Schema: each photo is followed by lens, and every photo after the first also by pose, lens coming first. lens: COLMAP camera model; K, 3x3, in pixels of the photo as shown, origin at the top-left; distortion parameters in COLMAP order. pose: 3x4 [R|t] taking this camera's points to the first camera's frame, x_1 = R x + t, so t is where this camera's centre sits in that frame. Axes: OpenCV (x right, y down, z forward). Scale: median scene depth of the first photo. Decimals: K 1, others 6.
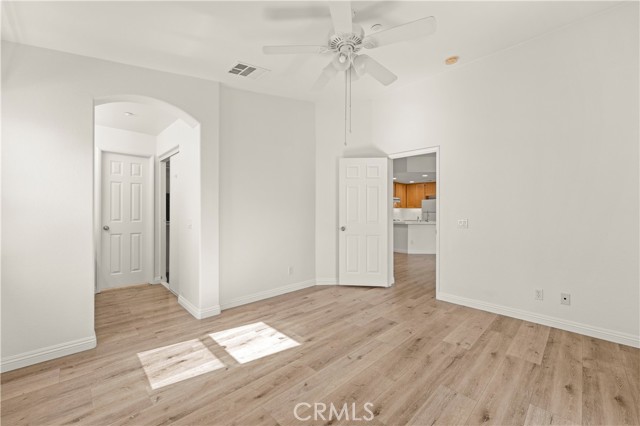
lens RADIAL K [[266.0, 0, 319.7], [0, 266.0, 215.6], [0, 0, 1]] dist [-0.025742, 0.001357]
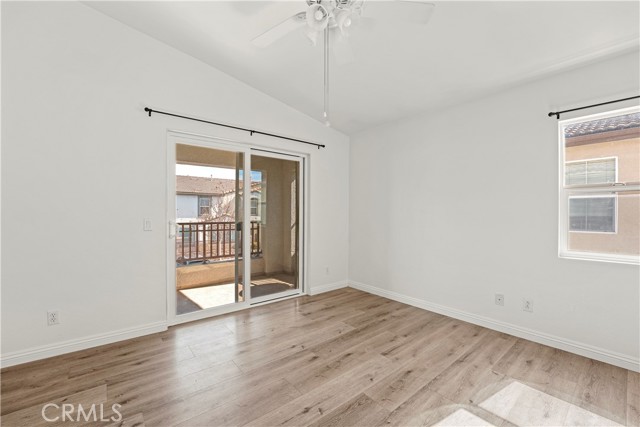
lens RADIAL K [[264.3, 0, 319.0], [0, 264.3, 212.4], [0, 0, 1]] dist [-0.001609, -0.000248]
pose [[-0.996175, -0.011760, 0.086585, 0.068309], [-0.011565, 0.999929, 0.002745, -0.015976], [-0.086612, 0.001733, -0.996241, 1.975067]]
